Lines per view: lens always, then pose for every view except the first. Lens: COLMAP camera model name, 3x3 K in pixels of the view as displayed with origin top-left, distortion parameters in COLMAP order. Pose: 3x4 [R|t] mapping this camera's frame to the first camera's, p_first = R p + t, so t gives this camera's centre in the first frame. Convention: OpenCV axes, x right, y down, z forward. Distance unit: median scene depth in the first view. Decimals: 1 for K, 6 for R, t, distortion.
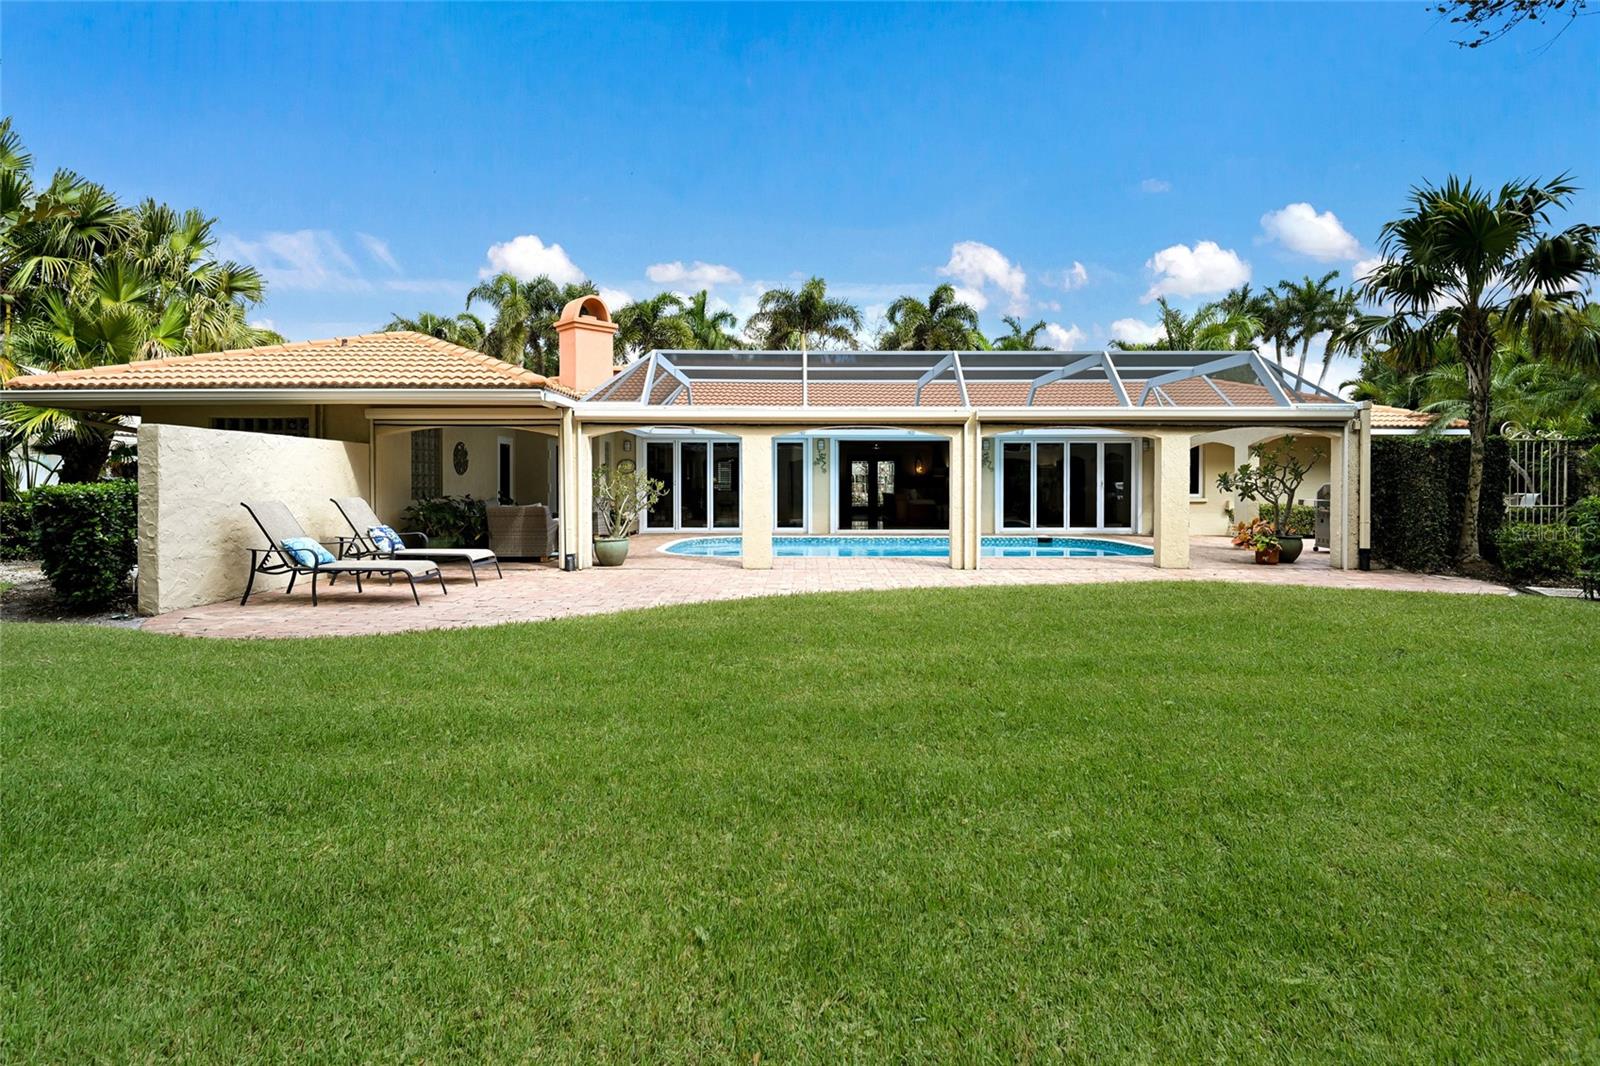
lens RADIAL K [[747.3, 0, 800.5], [0, 747.3, 488.6], [0, 0, 1]] dist [-0.000361, -0.000135]
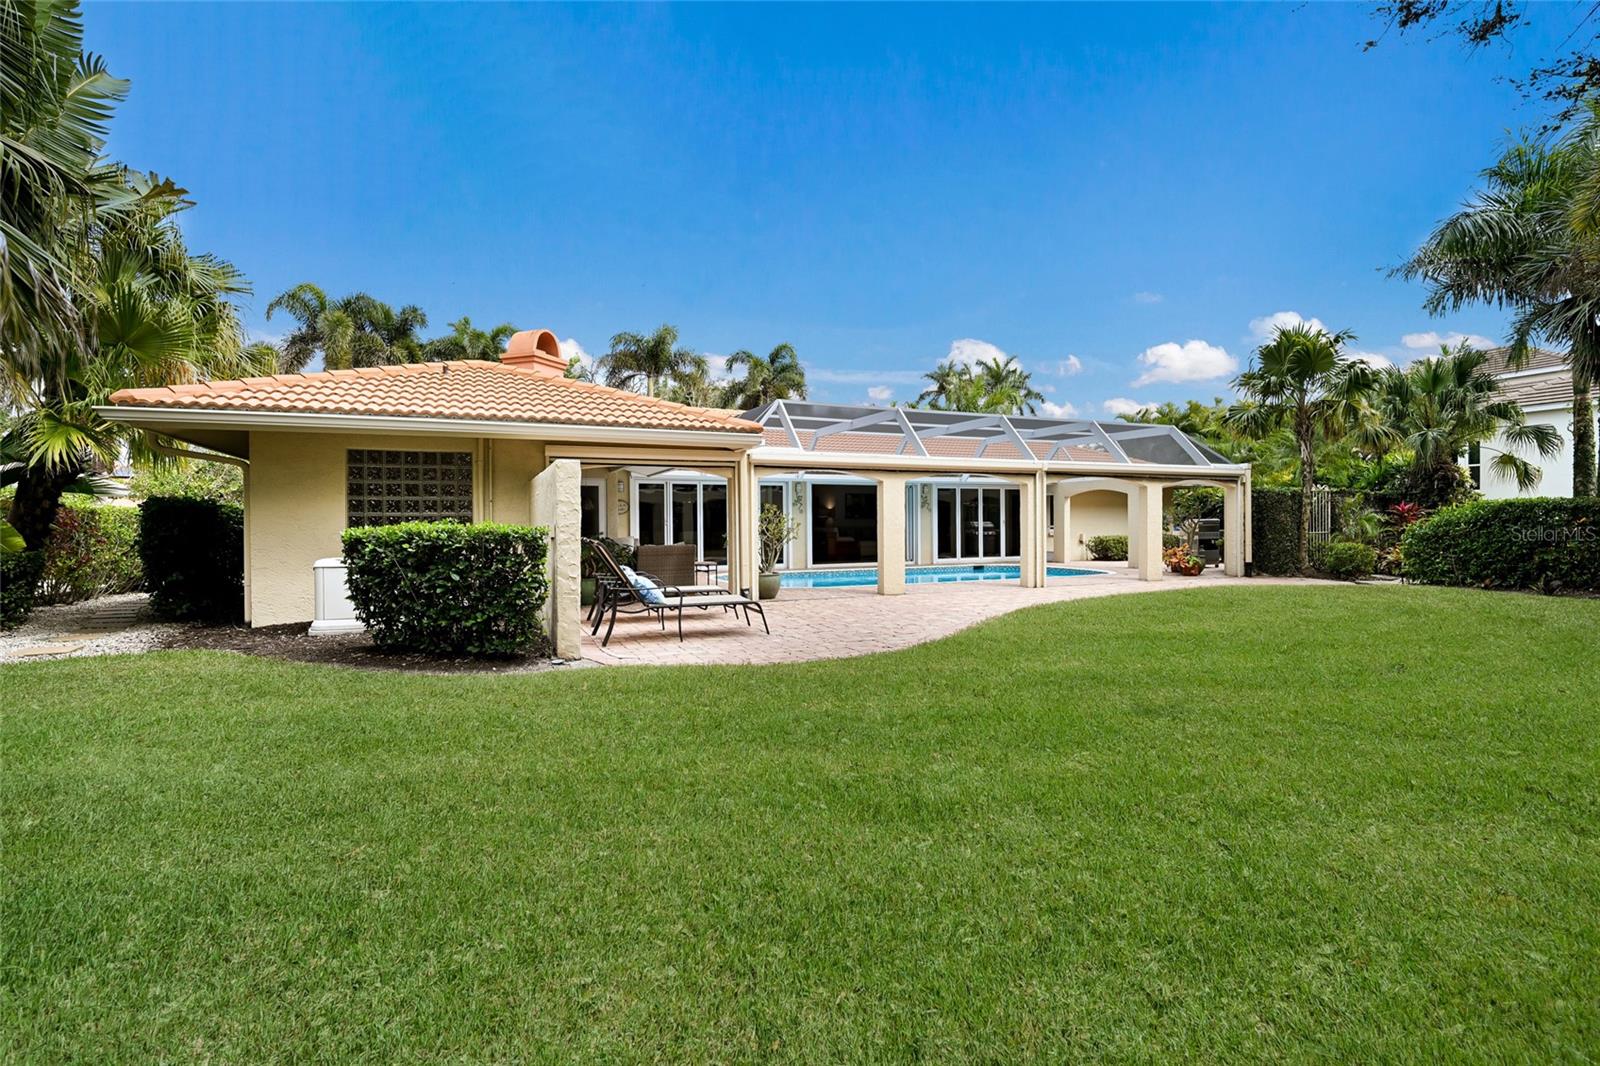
lens RADIAL K [[746.3, 0, 795.8], [0, 746.3, 519.6], [0, 0, 1]] dist [0.001091, -0.000345]
pose [[0.917763, -0.006582, 0.397073, -0.608312], [0.012260, 0.999856, -0.011762, 0.001506], [-0.396938, 0.015663, 0.917712, -0.007178]]
